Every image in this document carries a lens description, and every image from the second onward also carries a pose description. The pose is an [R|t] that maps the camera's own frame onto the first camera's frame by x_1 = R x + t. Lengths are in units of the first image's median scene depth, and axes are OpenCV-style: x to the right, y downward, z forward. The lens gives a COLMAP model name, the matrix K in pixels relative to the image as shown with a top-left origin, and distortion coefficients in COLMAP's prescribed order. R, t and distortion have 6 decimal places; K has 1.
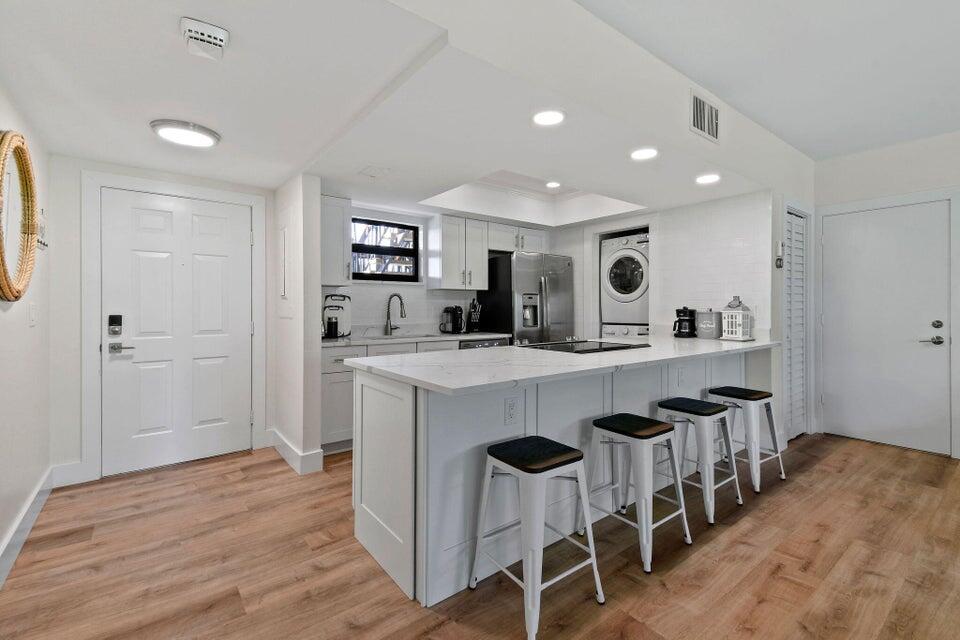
lens RADIAL K [[419.8, 0, 482.8], [0, 419.8, 309.6], [0, 0, 1]] dist [0.033483, -0.016092]
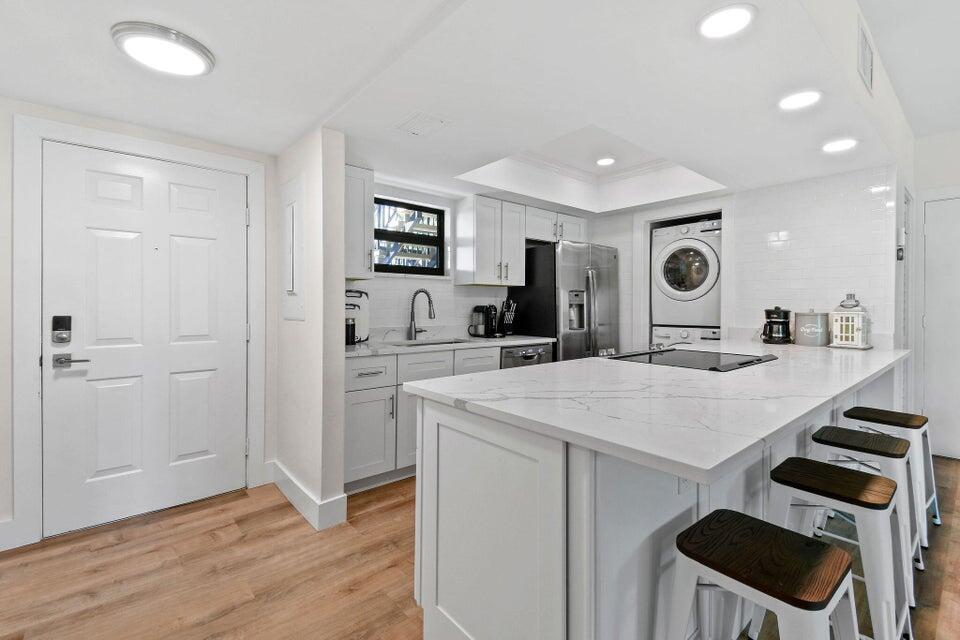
lens RADIAL K [[419.9, 0, 480.2], [0, 419.9, 307.8], [0, 0, 1]] dist [0.032212, -0.016515]
pose [[0.999053, 0.003138, 0.043397, -0.153424], [-0.003163, 0.999995, 0.000491, -0.003085], [-0.043395, -0.000627, 0.999058, 0.206034]]
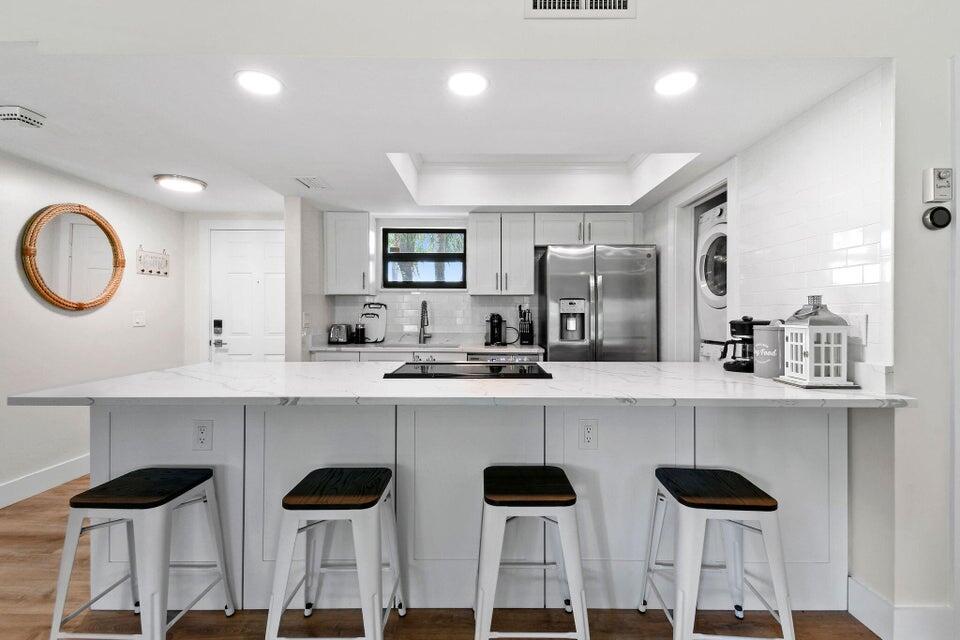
lens RADIAL K [[419.8, 0, 482.8], [0, 419.8, 309.6], [0, 0, 1]] dist [0.033483, -0.016092]
pose [[0.790135, -0.004001, -0.612919, 0.595295], [-0.006265, 0.999874, -0.014603, -0.005531], [0.612900, 0.015378, 0.790011, 0.365086]]
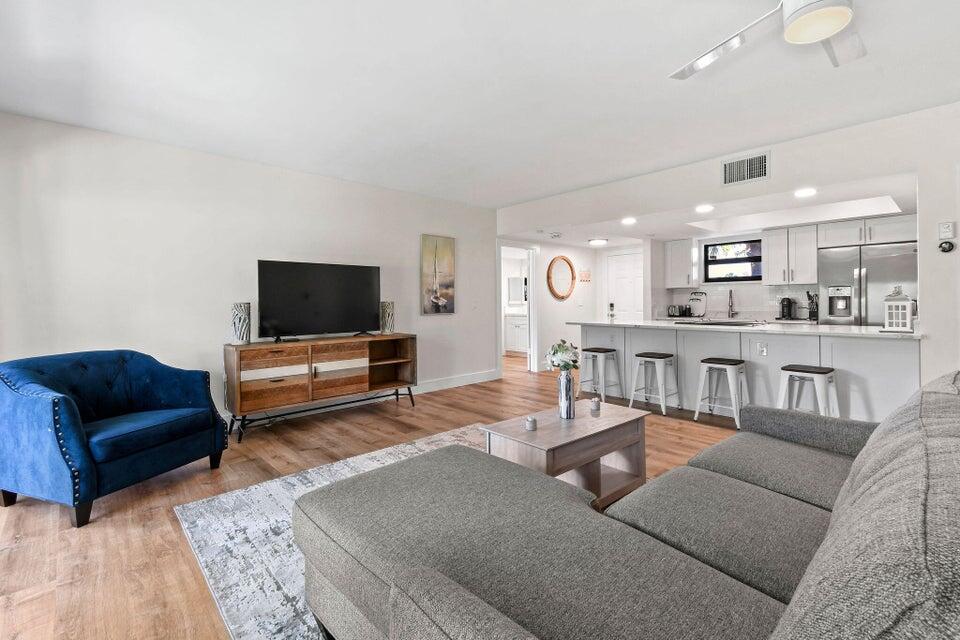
lens RADIAL K [[419.8, 0, 482.8], [0, 419.8, 309.6], [0, 0, 1]] dist [0.033483, -0.016092]
pose [[0.074067, 0.018333, -0.997085, 1.491925], [0.002609, 0.999824, 0.018577, 0.001637], [0.997250, -0.003977, 0.074006, -0.011358]]
